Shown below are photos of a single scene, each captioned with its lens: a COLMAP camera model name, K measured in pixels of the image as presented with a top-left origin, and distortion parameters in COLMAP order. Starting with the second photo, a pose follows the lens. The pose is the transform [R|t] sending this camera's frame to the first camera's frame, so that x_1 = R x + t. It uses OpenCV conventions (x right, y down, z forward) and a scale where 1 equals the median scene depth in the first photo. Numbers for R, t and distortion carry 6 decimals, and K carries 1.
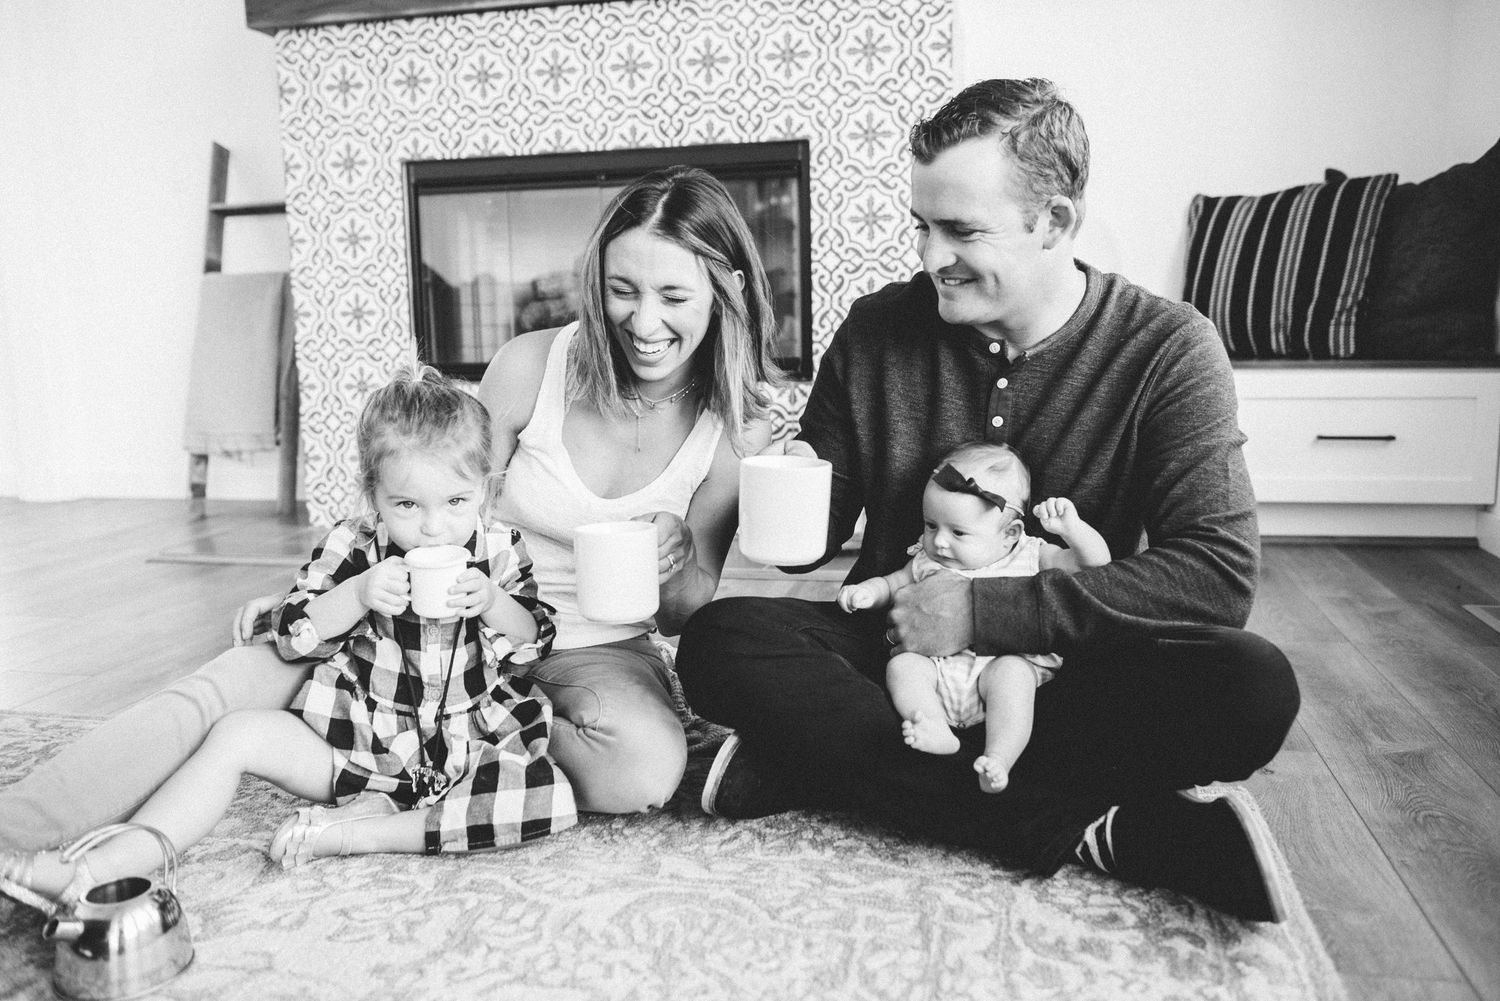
lens RADIAL K [[1216.8, 0, 750.0], [0, 1216.8, 500.5], [0, 0, 1]] dist [-0.043647, 0.053166]
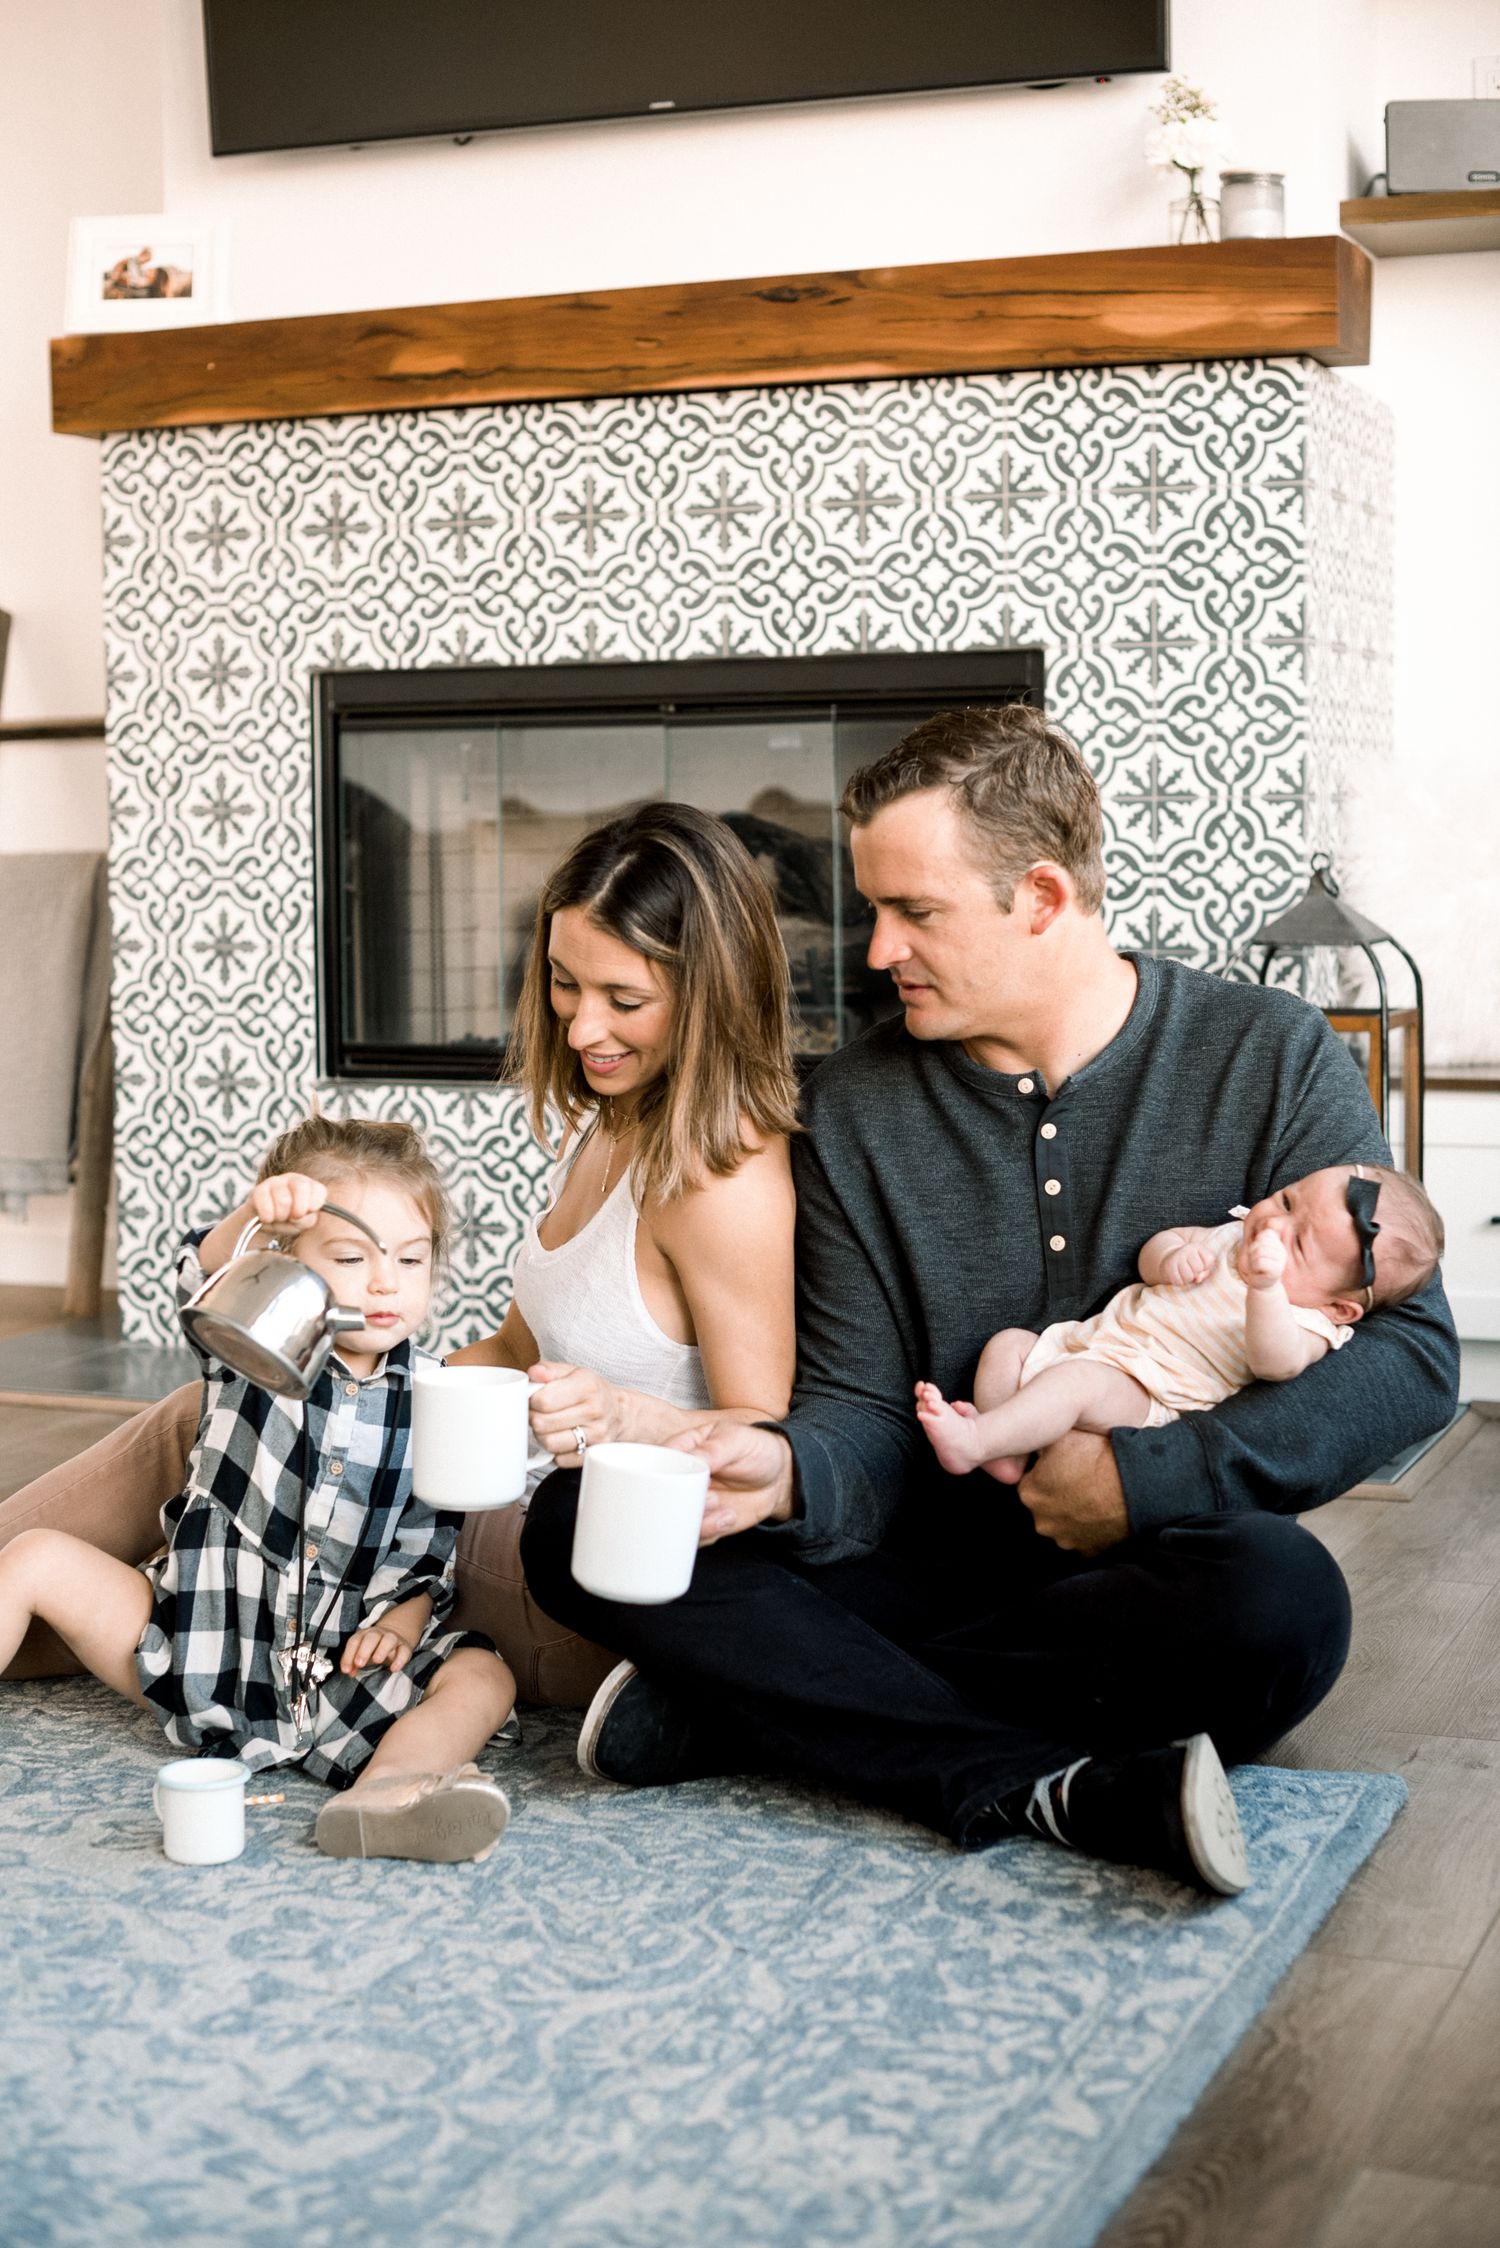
lens RADIAL K [[3249.2, 0, 750.0], [0, 3249.2, 1124.0], [0, 0, 1]] dist [-0.080033, -0.030683]
pose [[0.985473, 0.025880, -0.167847, 0.164750], [-0.035460, 0.997893, -0.054334, -0.006712], [0.166087, 0.059497, 0.984315, -0.410112]]
